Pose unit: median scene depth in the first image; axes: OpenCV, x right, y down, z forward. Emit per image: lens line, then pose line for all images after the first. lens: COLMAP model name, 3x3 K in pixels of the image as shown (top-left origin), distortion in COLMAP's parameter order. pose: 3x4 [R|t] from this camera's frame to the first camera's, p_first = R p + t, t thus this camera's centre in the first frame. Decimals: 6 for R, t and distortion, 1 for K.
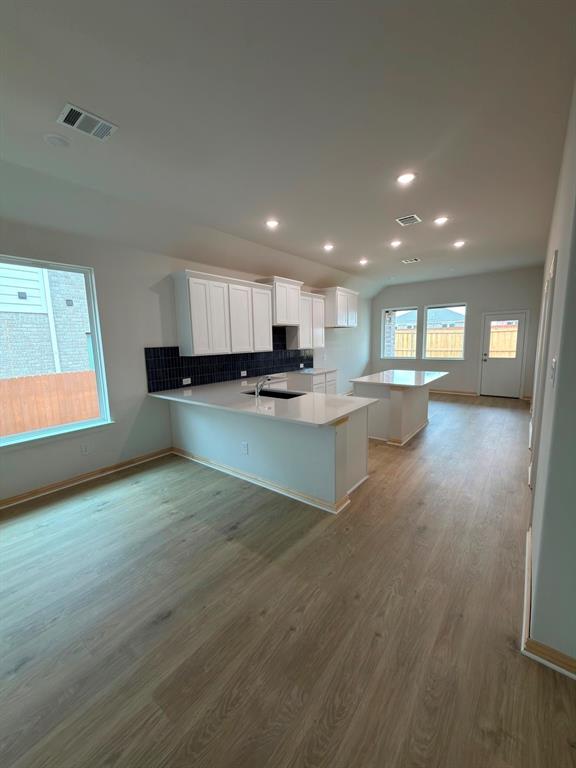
lens RADIAL K [[300.7, 0, 287.2], [0, 300.7, 379.0], [0, 0, 1]] dist [-0.002640, -0.000252]
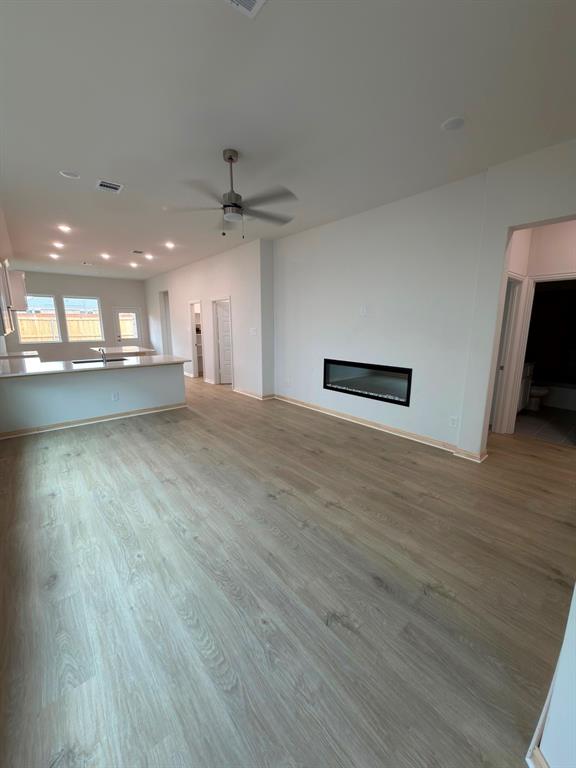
lens RADIAL K [[300.7, 0, 288.8], [0, 300.7, 384.8], [0, 0, 1]] dist [-0.002640, -0.000252]
pose [[0.204026, -0.165935, 0.964800, -1.225586], [0.114801, 0.982786, 0.144751, 0.056364], [-0.972211, 0.081227, 0.219563, -0.111996]]
